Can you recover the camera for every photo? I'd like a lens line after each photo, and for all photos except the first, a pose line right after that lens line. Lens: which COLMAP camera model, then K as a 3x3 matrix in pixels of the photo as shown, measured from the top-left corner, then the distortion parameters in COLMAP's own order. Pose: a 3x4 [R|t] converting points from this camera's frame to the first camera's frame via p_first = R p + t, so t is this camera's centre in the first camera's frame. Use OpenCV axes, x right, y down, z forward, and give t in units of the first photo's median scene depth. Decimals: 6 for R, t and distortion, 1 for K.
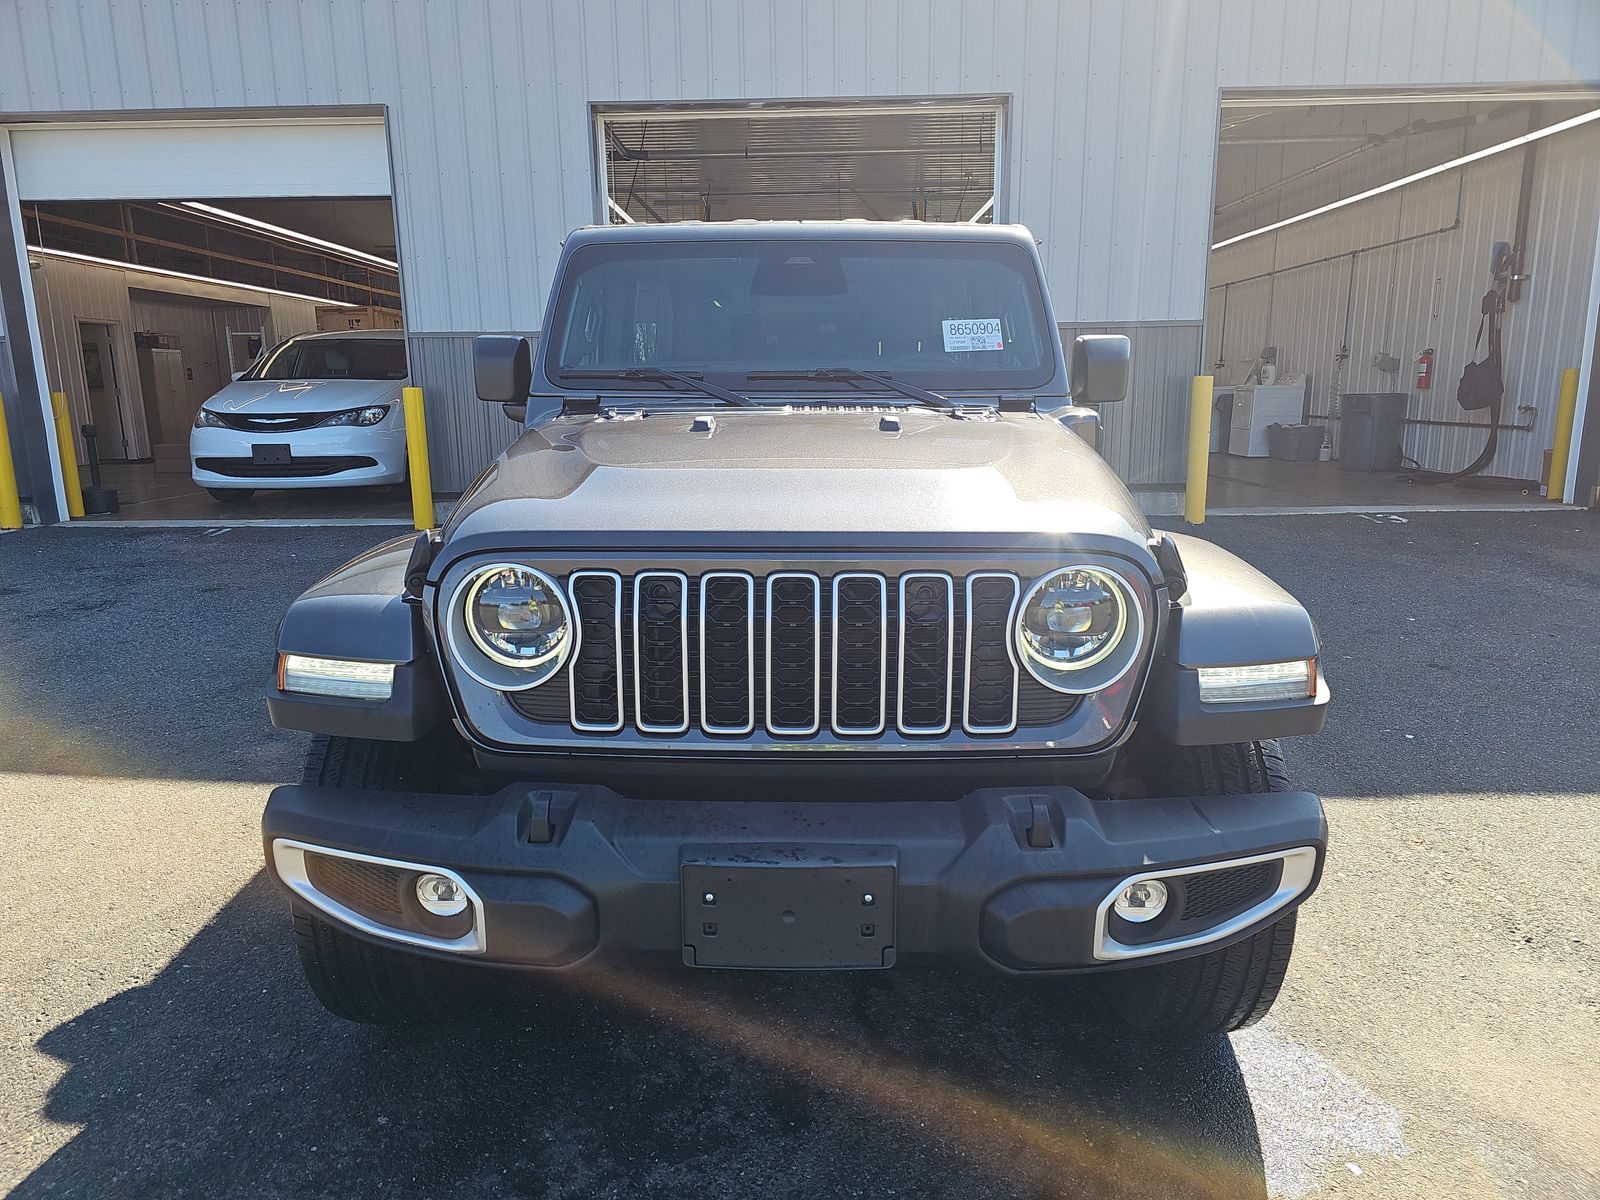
lens RADIAL K [[1052.5, 0, 799.6], [0, 1052.5, 599.7], [0, 0, 1]] dist [-0.000110, -0.008849]
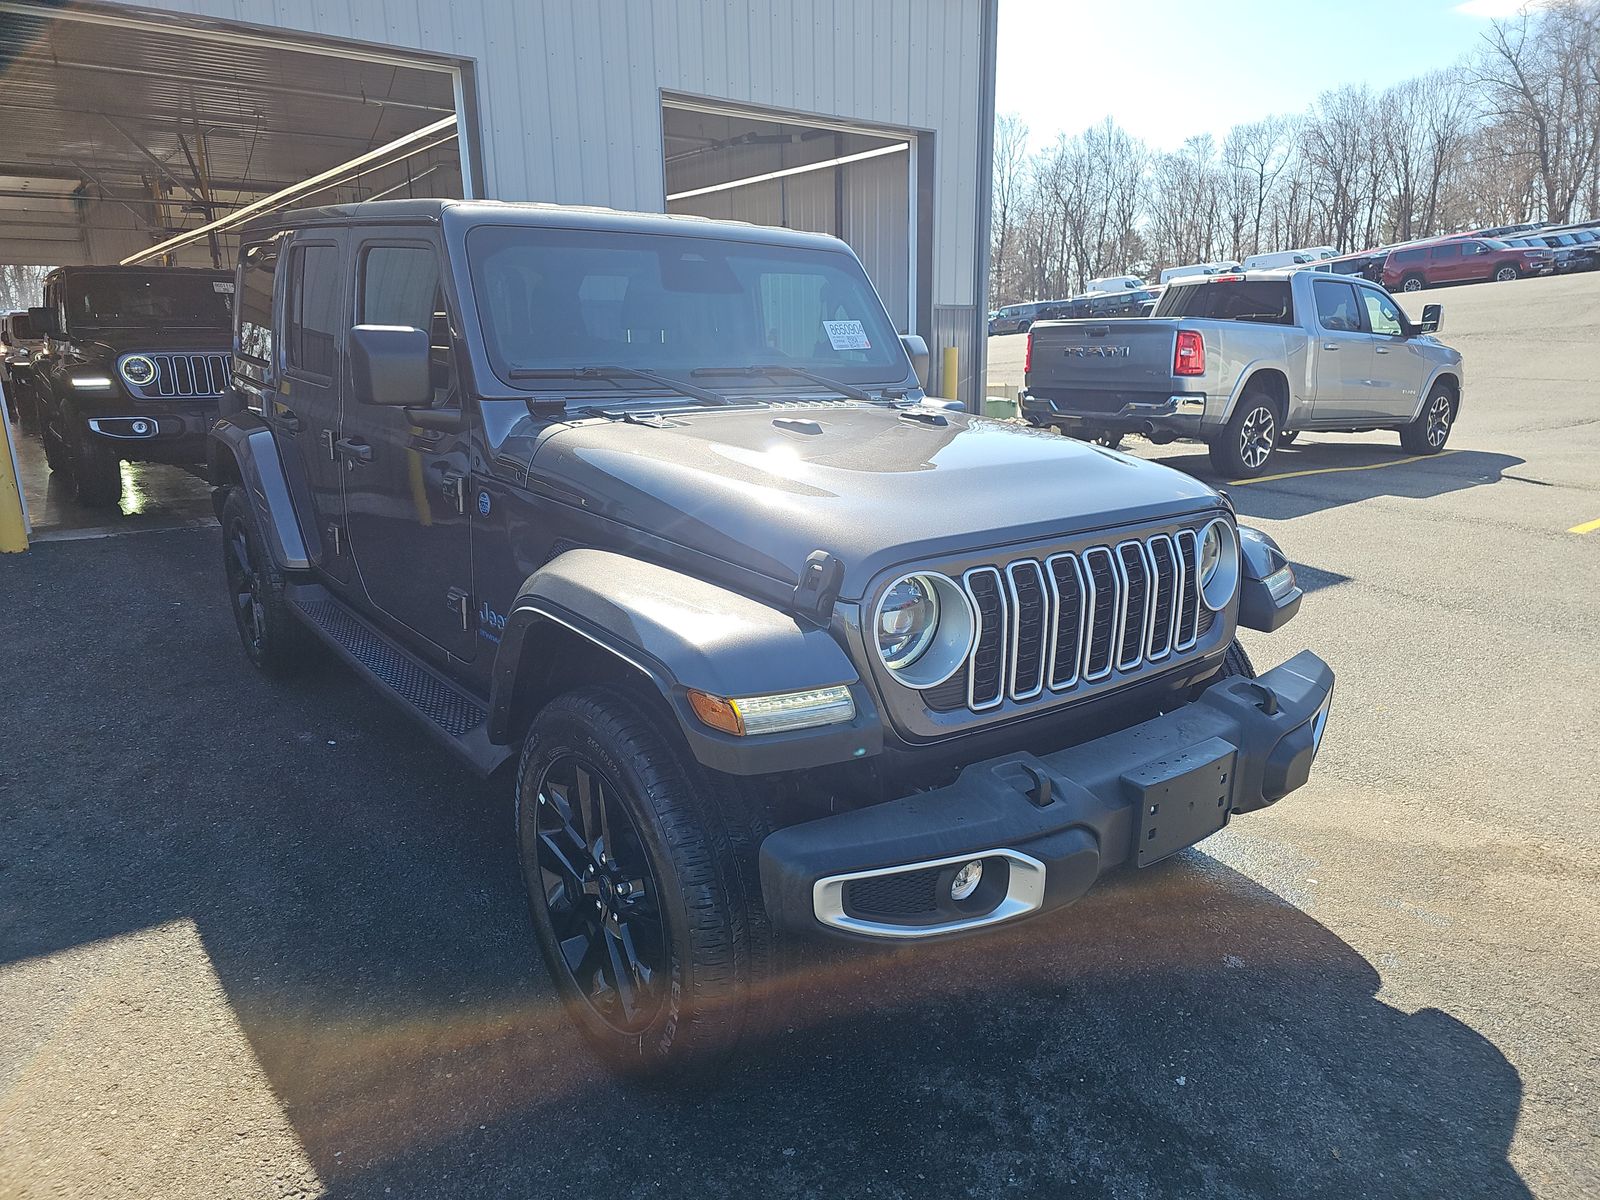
lens RADIAL K [[1052.5, 0, 802.9], [0, 1052.5, 605.2], [0, 0, 1]] dist [-0.000110, -0.008849]
pose [[0.765715, -0.145240, 0.626566, -0.599155], [0.120341, 0.989319, 0.082260, -0.058550], [-0.631821, 0.012414, 0.775015, 0.143473]]
